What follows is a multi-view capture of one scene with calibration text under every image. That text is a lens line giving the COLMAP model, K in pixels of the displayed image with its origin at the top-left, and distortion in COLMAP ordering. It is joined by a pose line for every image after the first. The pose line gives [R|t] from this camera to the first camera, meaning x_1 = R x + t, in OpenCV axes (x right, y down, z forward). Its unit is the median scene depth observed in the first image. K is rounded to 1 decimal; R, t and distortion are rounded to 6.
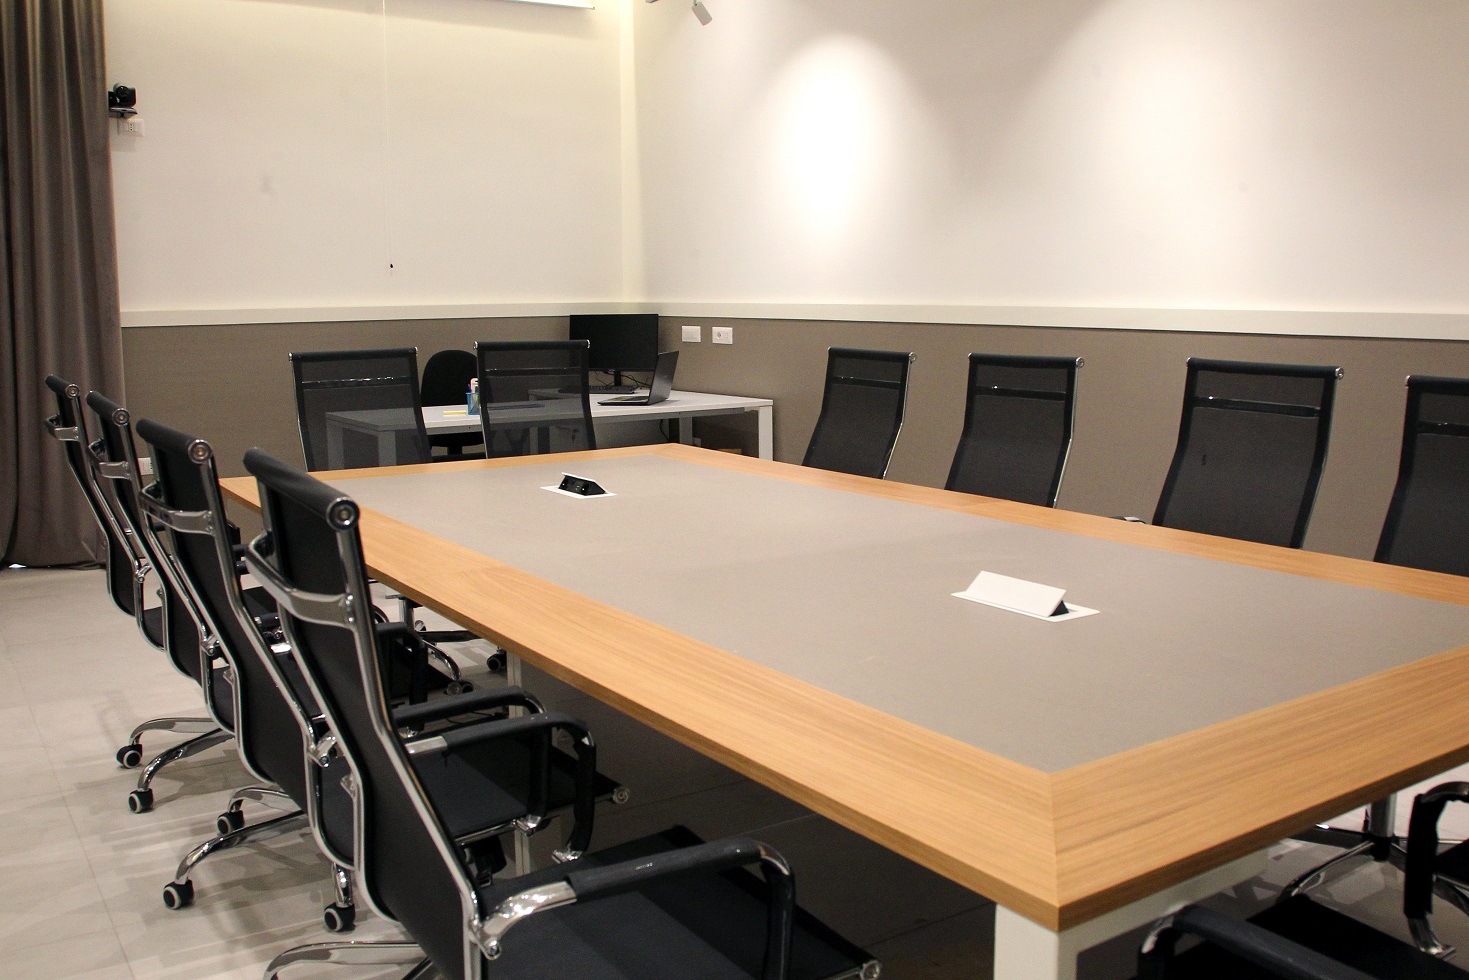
lens RADIAL K [[1356.3, 0, 734.5], [0, 1356.3, 490.0], [0, 0, 1]] dist [-0.167562, 0.146703]
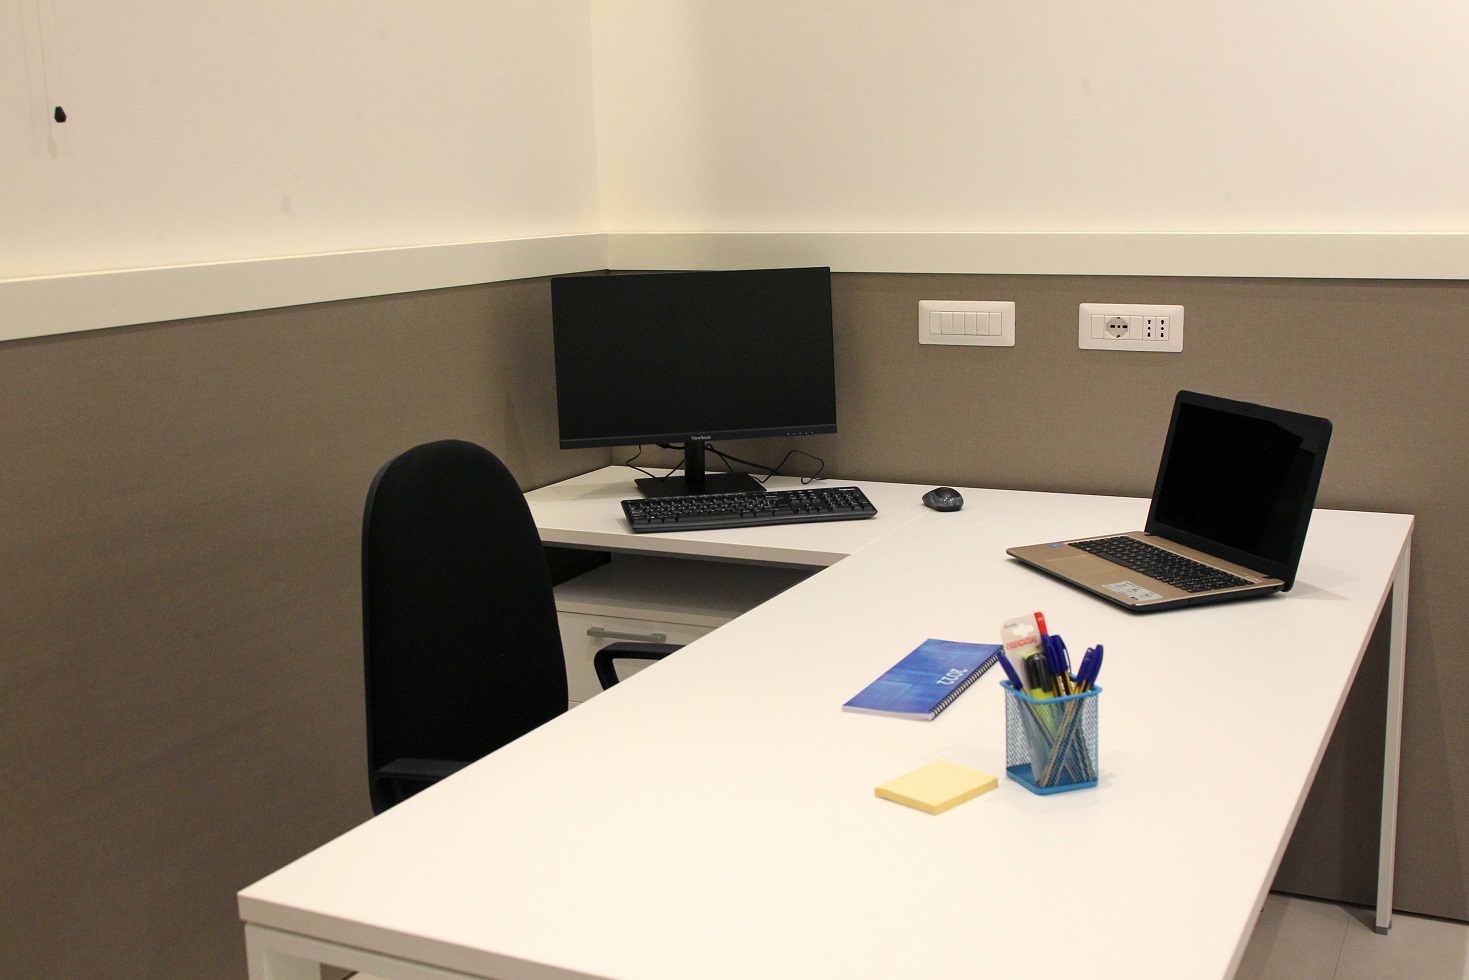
lens RADIAL K [[1693.2, 0, 734.5], [0, 1693.2, 490.0], [0, 0, 1]] dist [0.002931, 0.001194]
pose [[0.858640, -0.102931, 0.502138, -0.389426], [0.085370, 0.994665, 0.057912, -0.127401], [-0.505420, -0.006858, 0.862846, 0.800338]]
